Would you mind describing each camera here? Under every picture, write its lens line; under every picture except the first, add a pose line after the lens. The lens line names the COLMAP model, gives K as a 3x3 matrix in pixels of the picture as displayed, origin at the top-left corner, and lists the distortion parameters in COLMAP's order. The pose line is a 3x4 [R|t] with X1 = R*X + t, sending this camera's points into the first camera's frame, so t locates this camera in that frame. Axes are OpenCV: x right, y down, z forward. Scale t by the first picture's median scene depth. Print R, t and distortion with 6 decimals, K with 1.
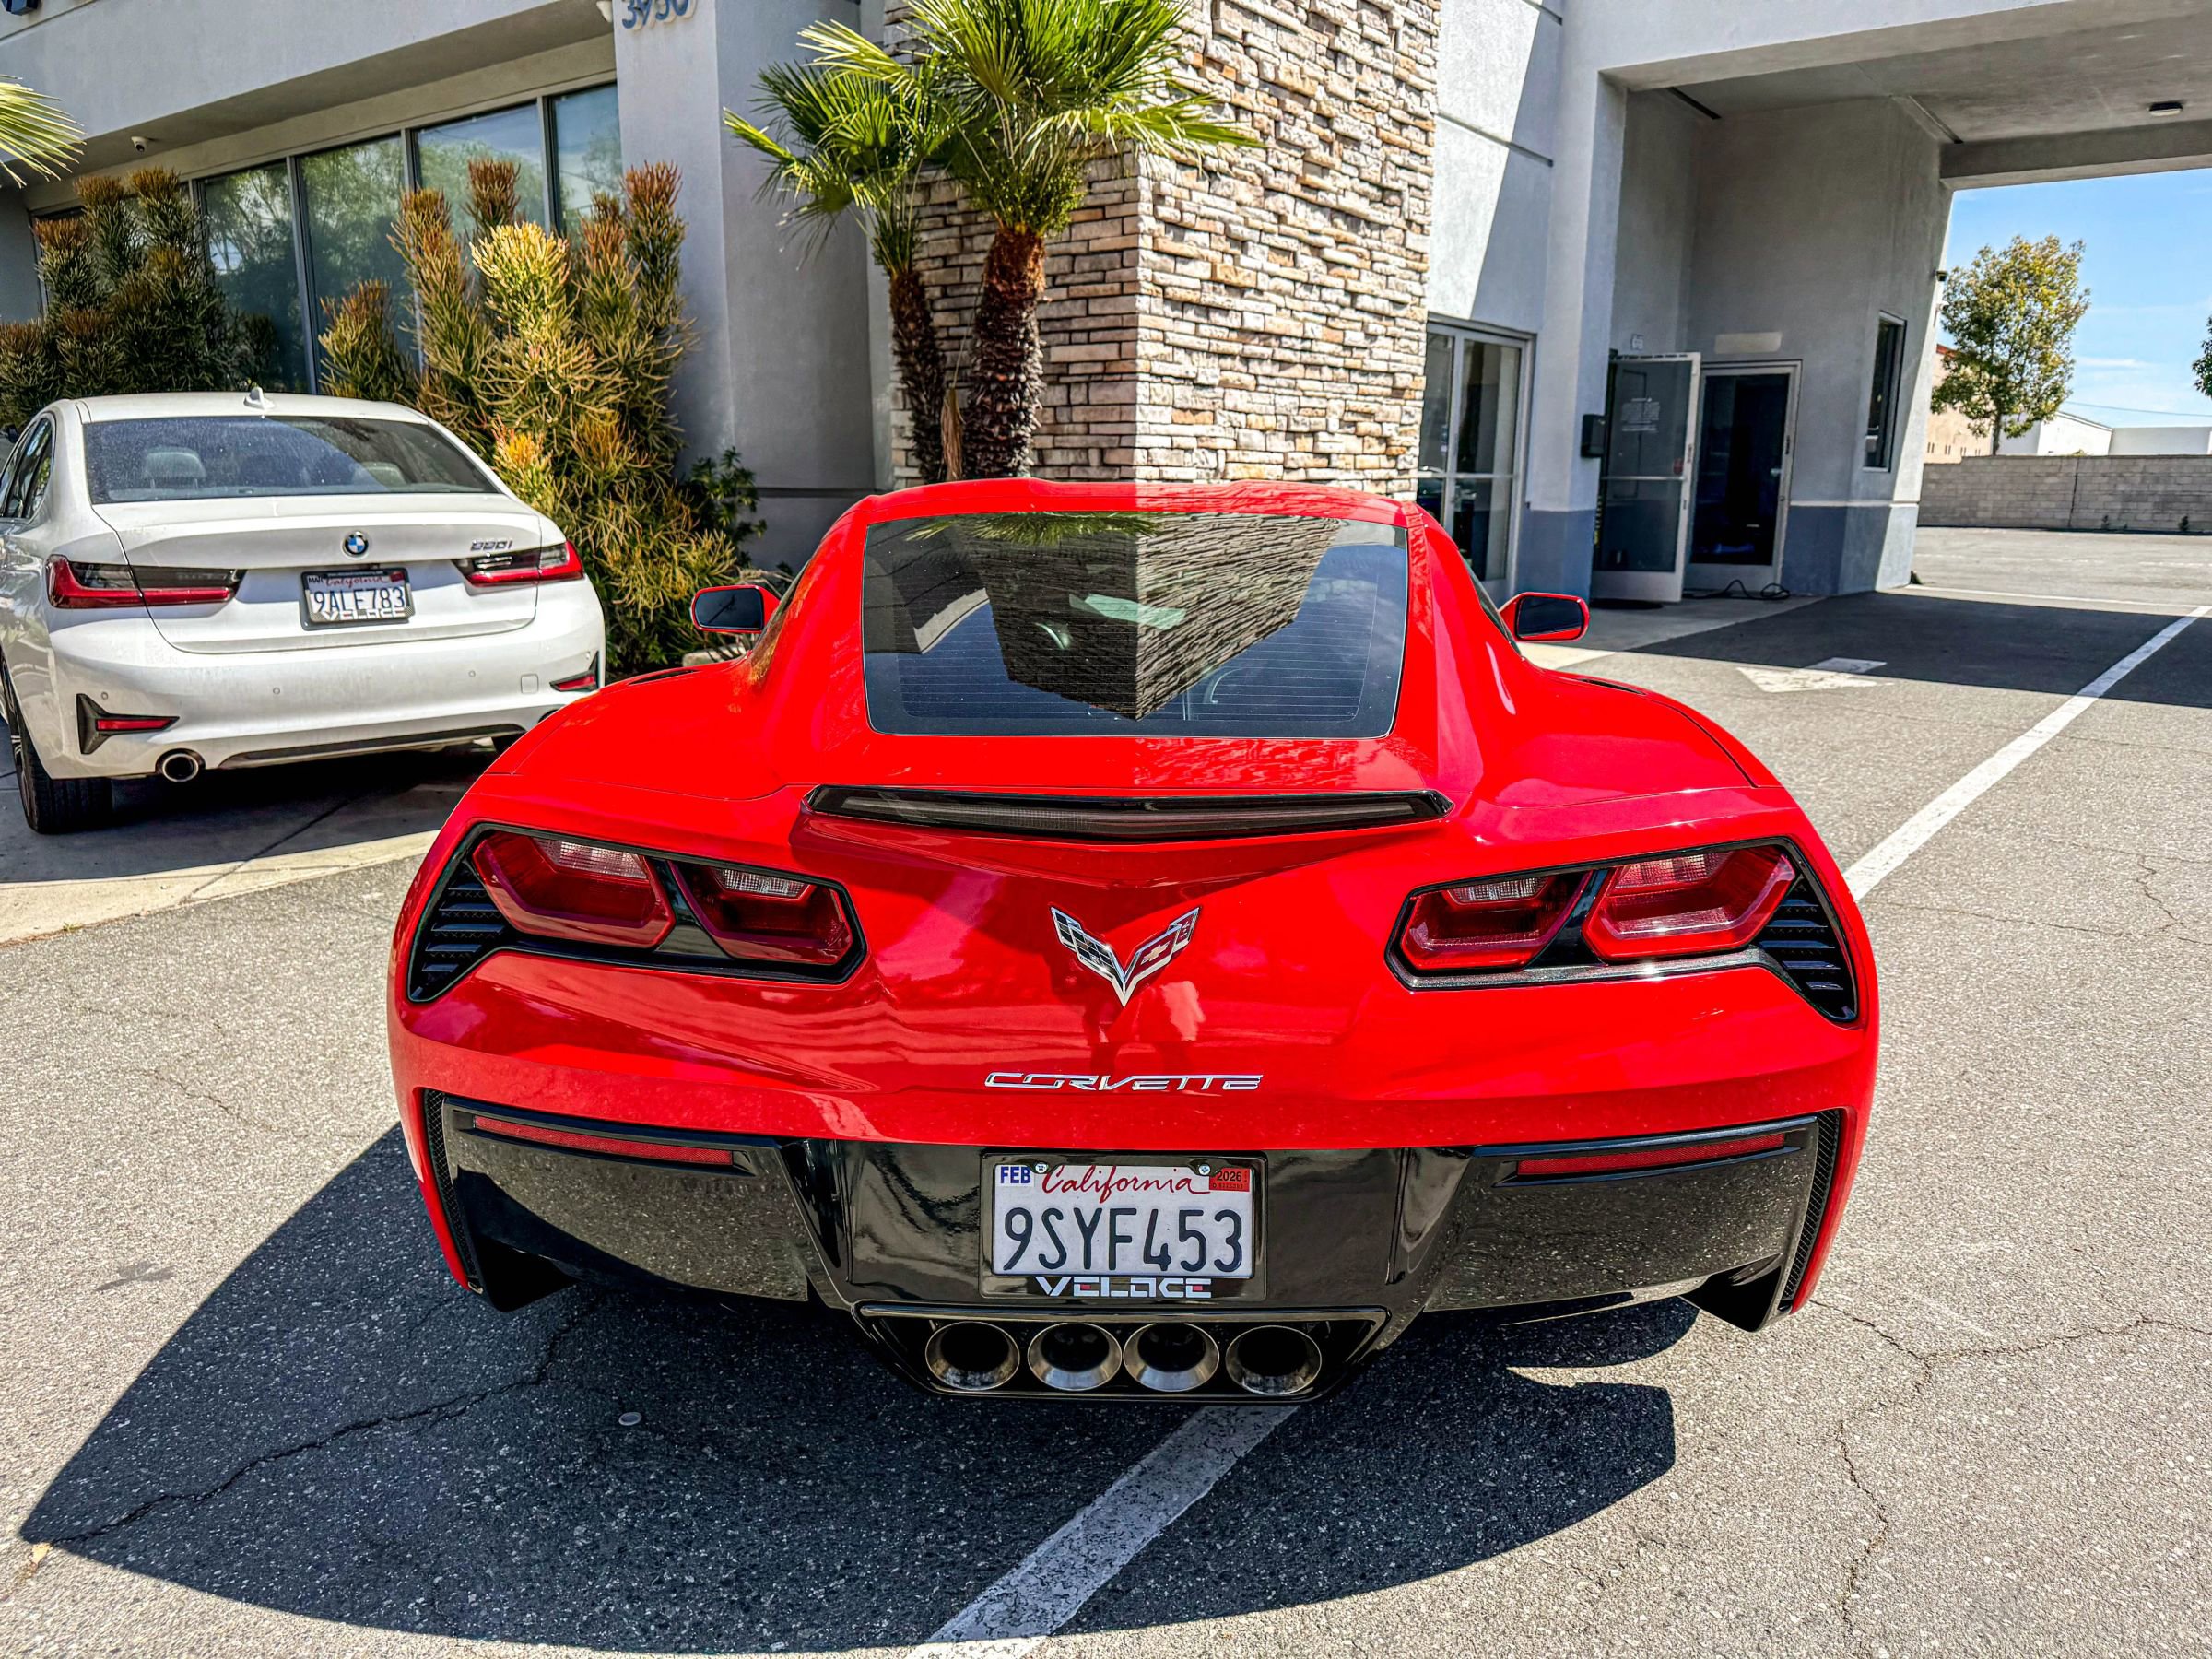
lens RADIAL K [[1562.3, 0, 1113.2], [0, 1562.3, 852.0], [0, 0, 1]] dist [0.016963, -0.025592]
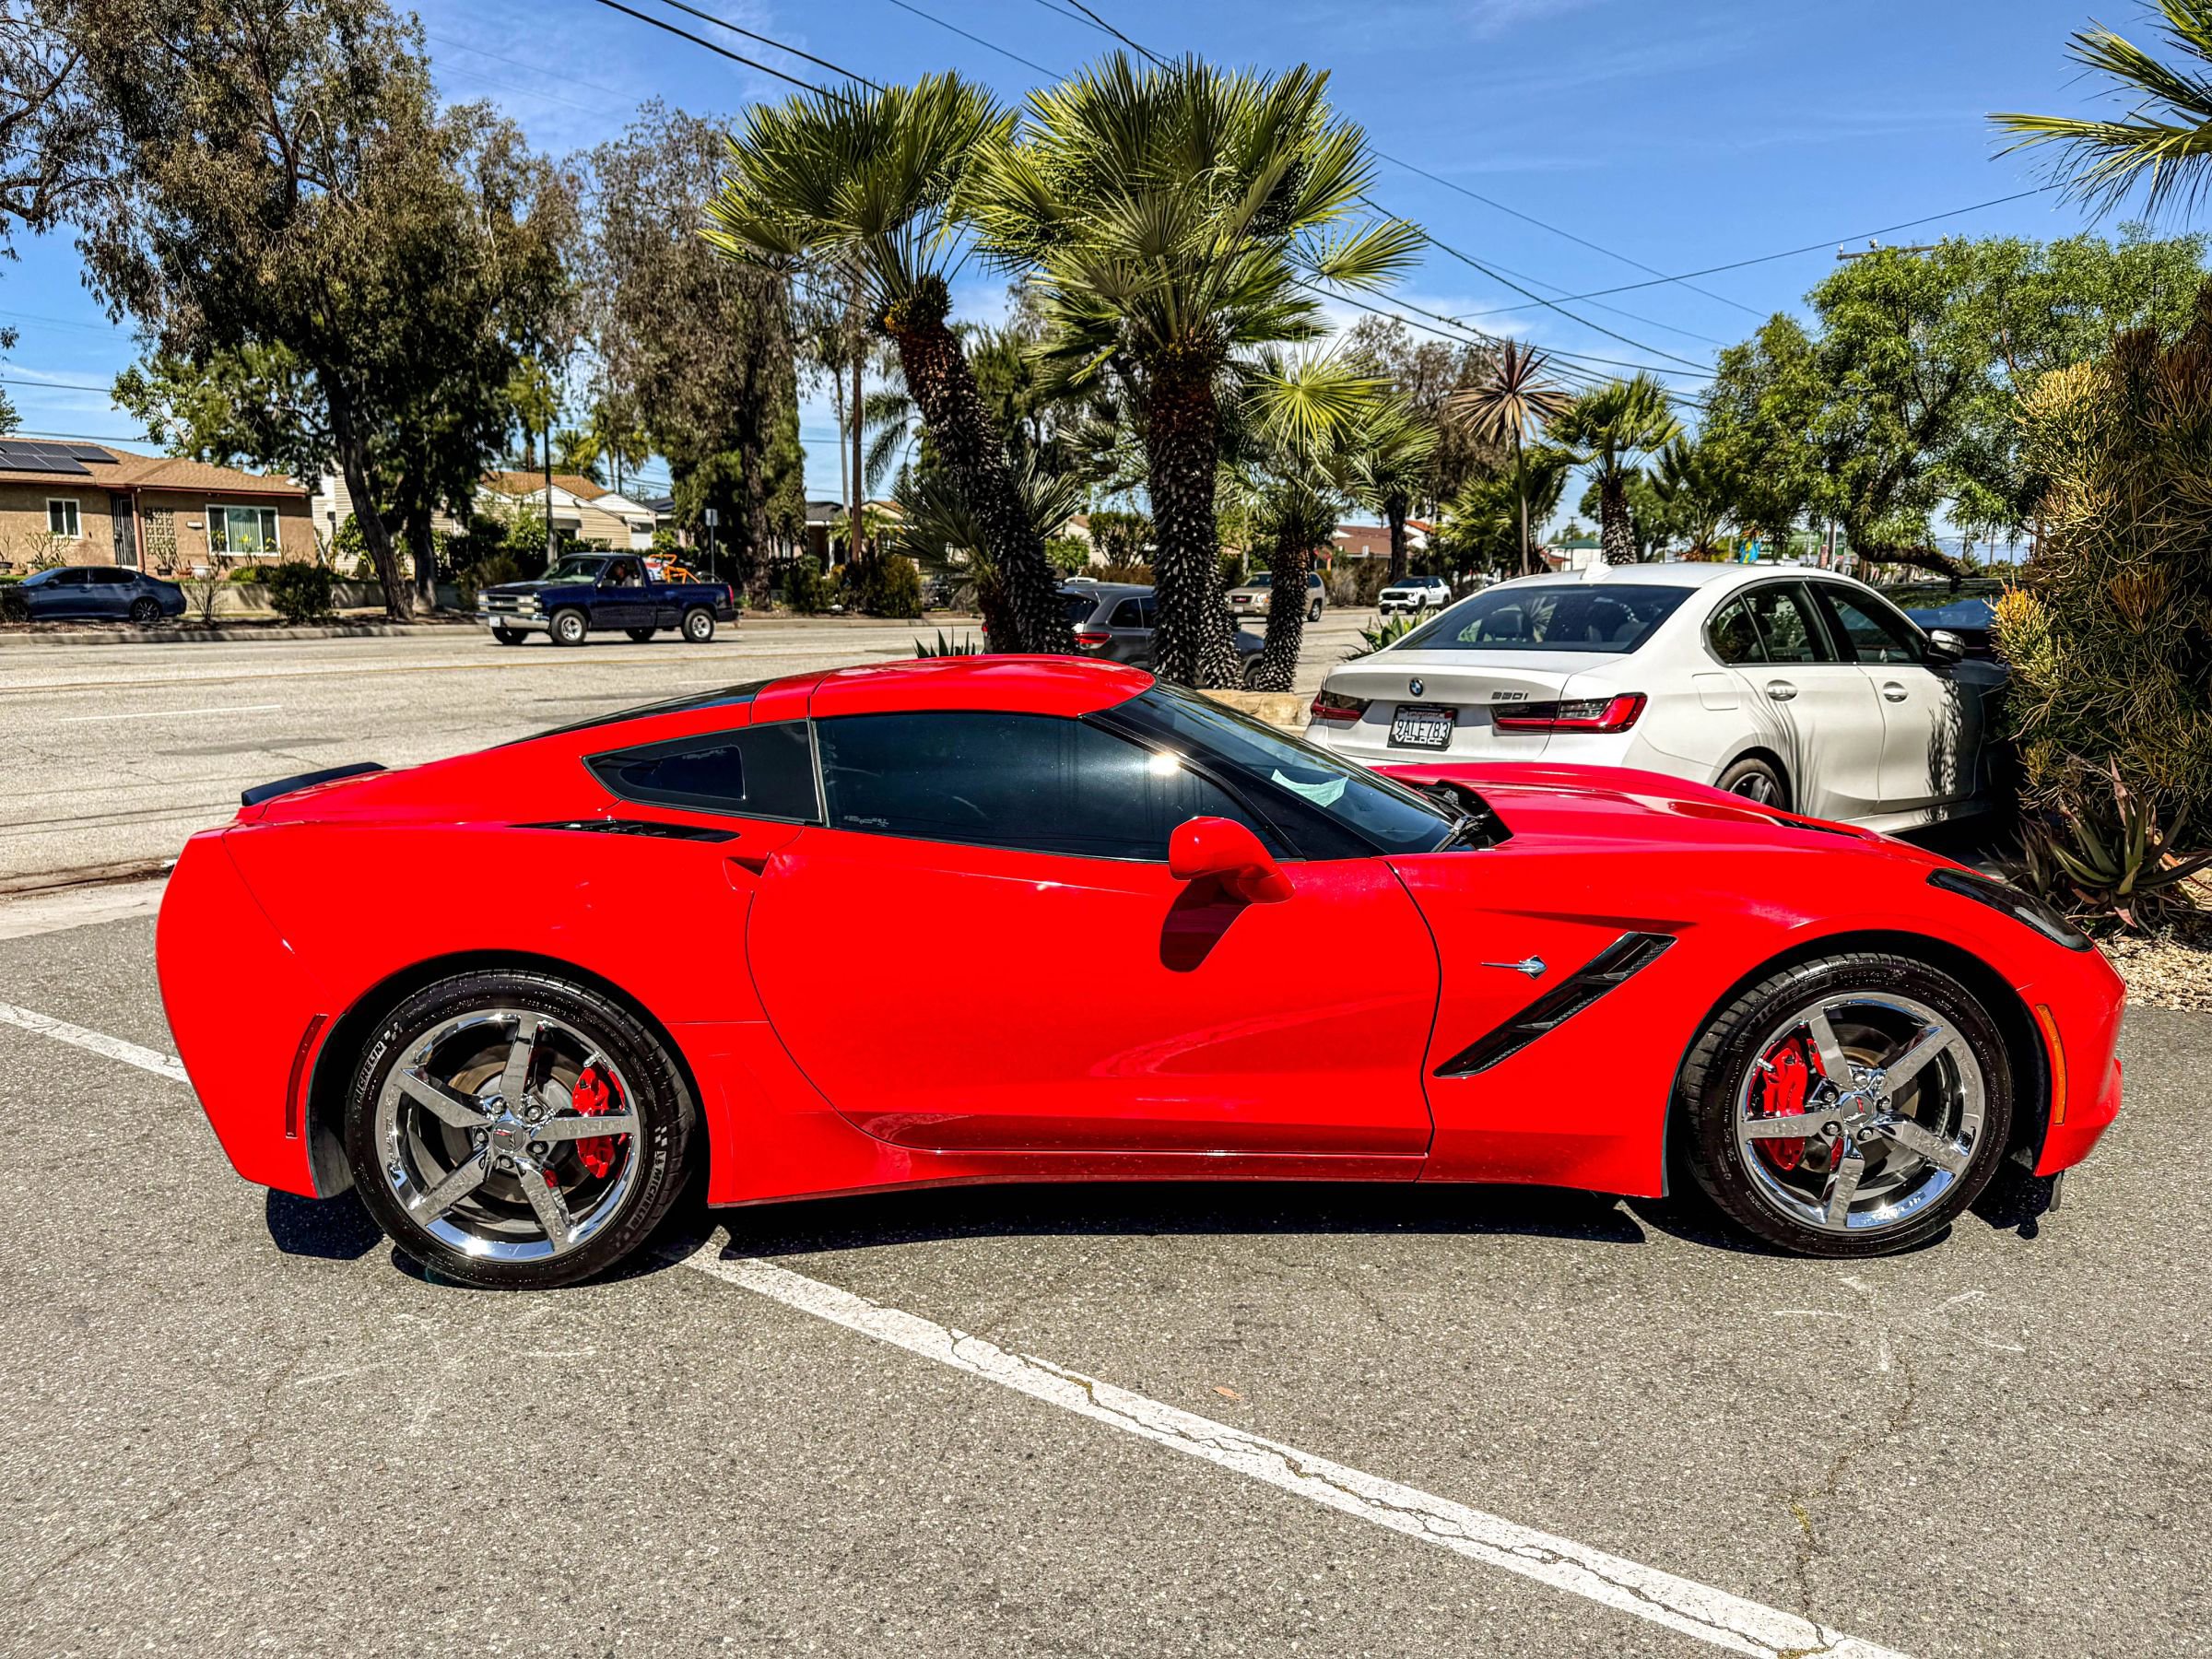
lens RADIAL K [[1562.3, 0, 1111.4], [0, 1562.3, 830.0], [0, 0, 1]] dist [0.016963, -0.025592]
pose [[0.033086, 0.148246, -0.988397, 0.517564], [-0.236463, 0.962022, 0.136374, -0.124943], [0.971077, 0.229208, 0.066884, 0.431875]]
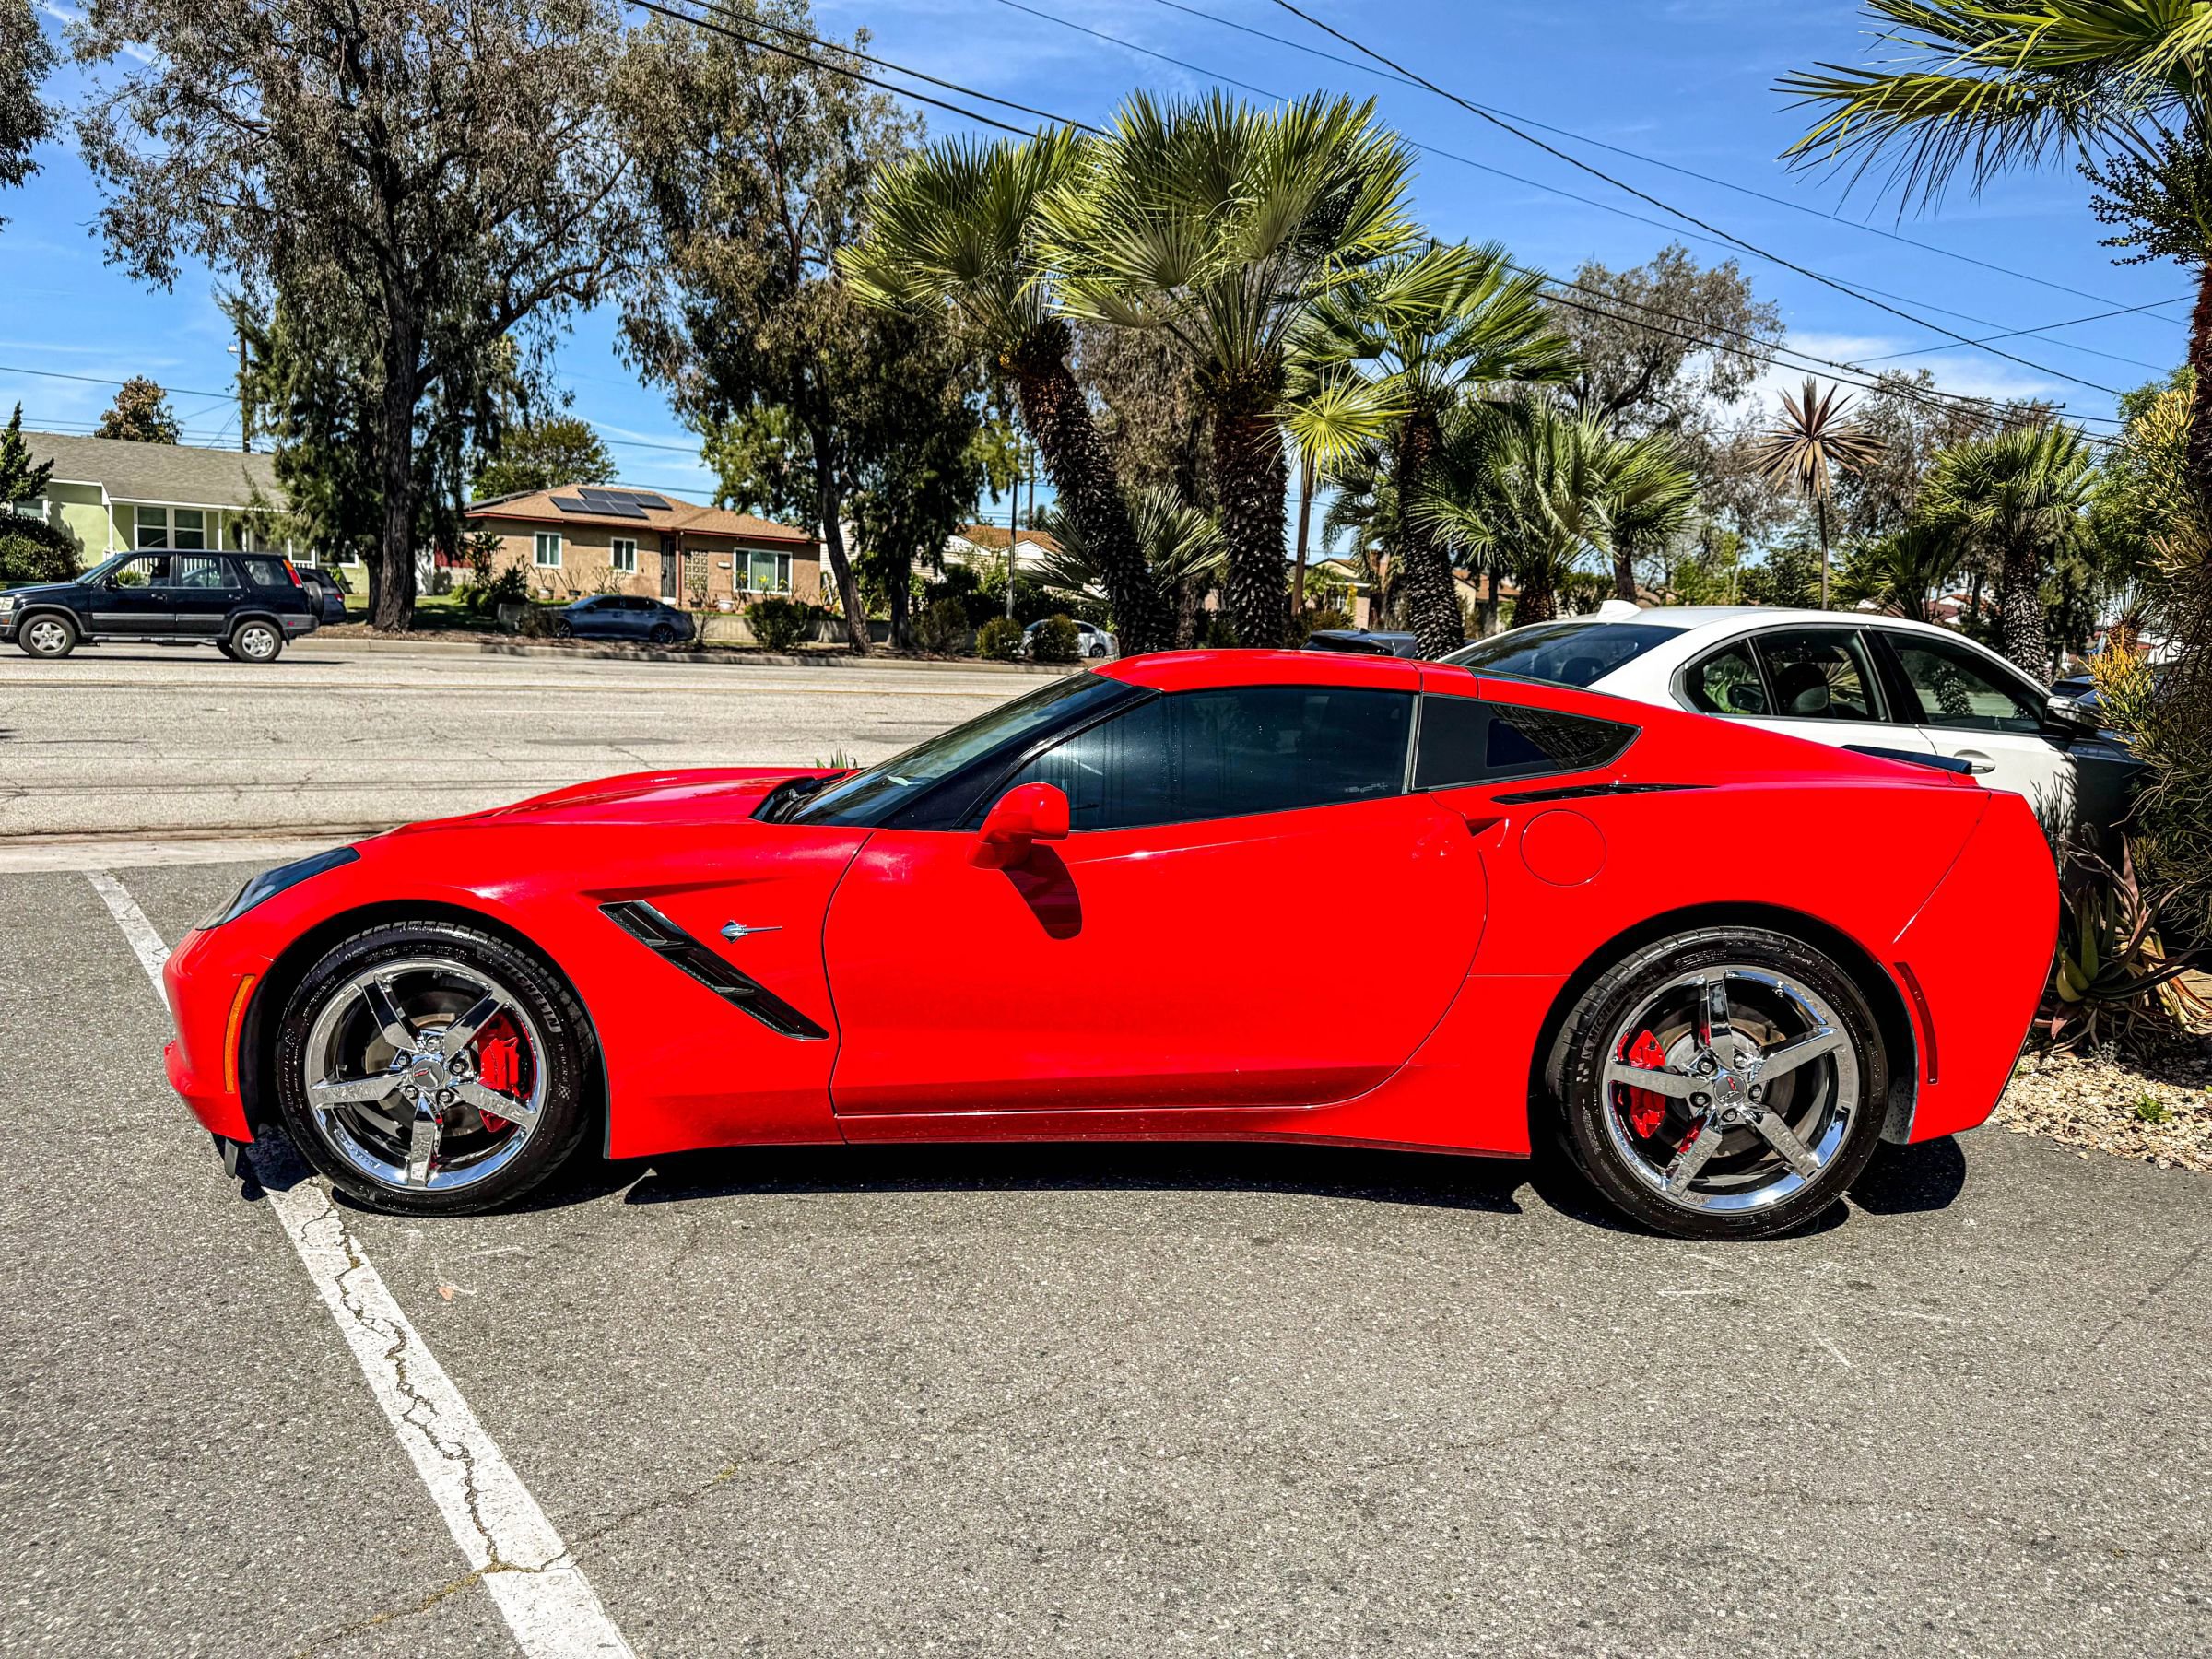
lens RADIAL K [[1562.3, 0, 1095.8], [0, 1562.3, 821.6], [0, 0, 1]] dist [0.016963, -0.025592]
pose [[-0.280093, 0.096404, -0.955120, 0.495309], [-0.267946, 0.947551, 0.174216, -0.177035], [0.921820, 0.304717, -0.239571, 0.714282]]
